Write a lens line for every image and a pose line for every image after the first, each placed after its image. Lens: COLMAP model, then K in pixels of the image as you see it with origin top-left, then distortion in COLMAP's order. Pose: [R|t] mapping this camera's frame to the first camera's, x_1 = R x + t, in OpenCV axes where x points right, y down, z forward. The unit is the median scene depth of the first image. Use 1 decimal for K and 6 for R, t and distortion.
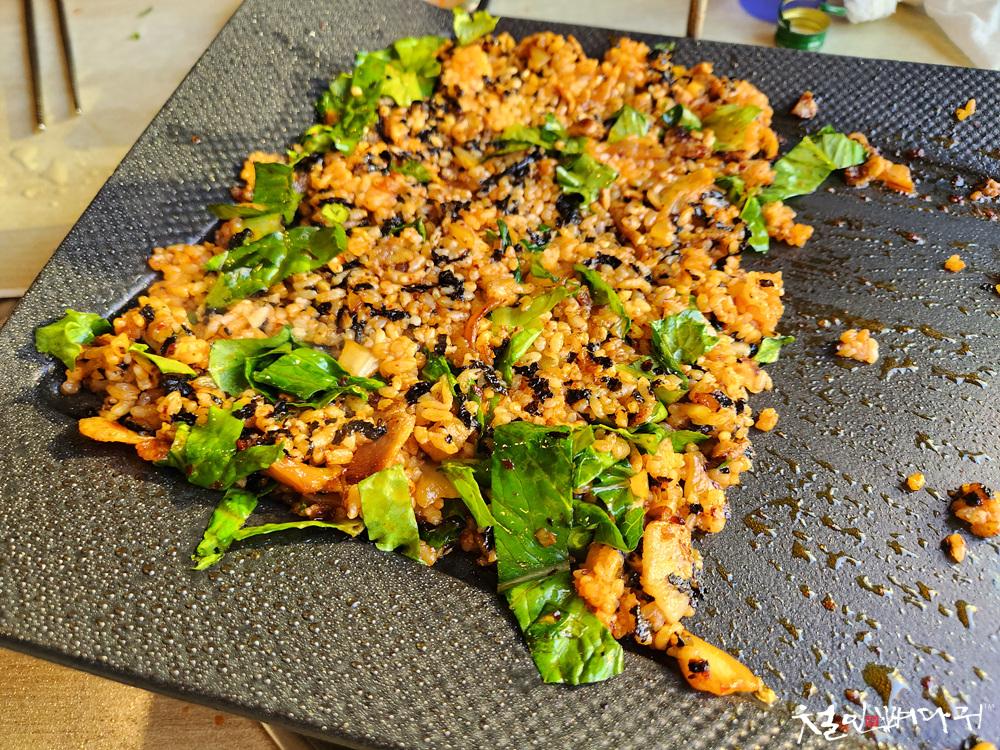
lens RADIAL K [[705.0, 0, 500.0], [0, 705.0, 375.0], [0, 0, 1]] dist [0.000377, -0.001771]
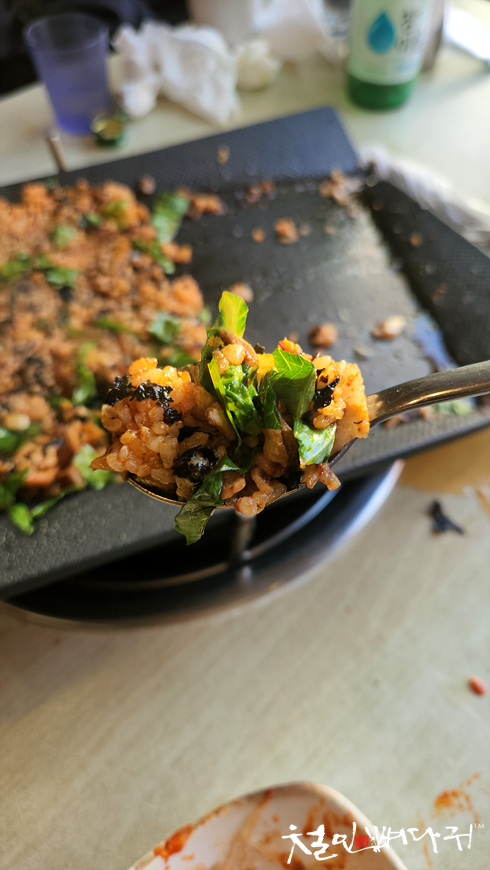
lens RADIAL K [[644.6, 0, 267.1], [0, 644.6, 433.6], [0, 0, 1]] dist [-0.029227, -0.000320]
pose [[0.767509, -0.500448, 0.400602, -0.326534], [0.489118, 0.861126, 0.138658, 0.073915], [-0.414359, 0.089520, 0.905700, -0.580747]]
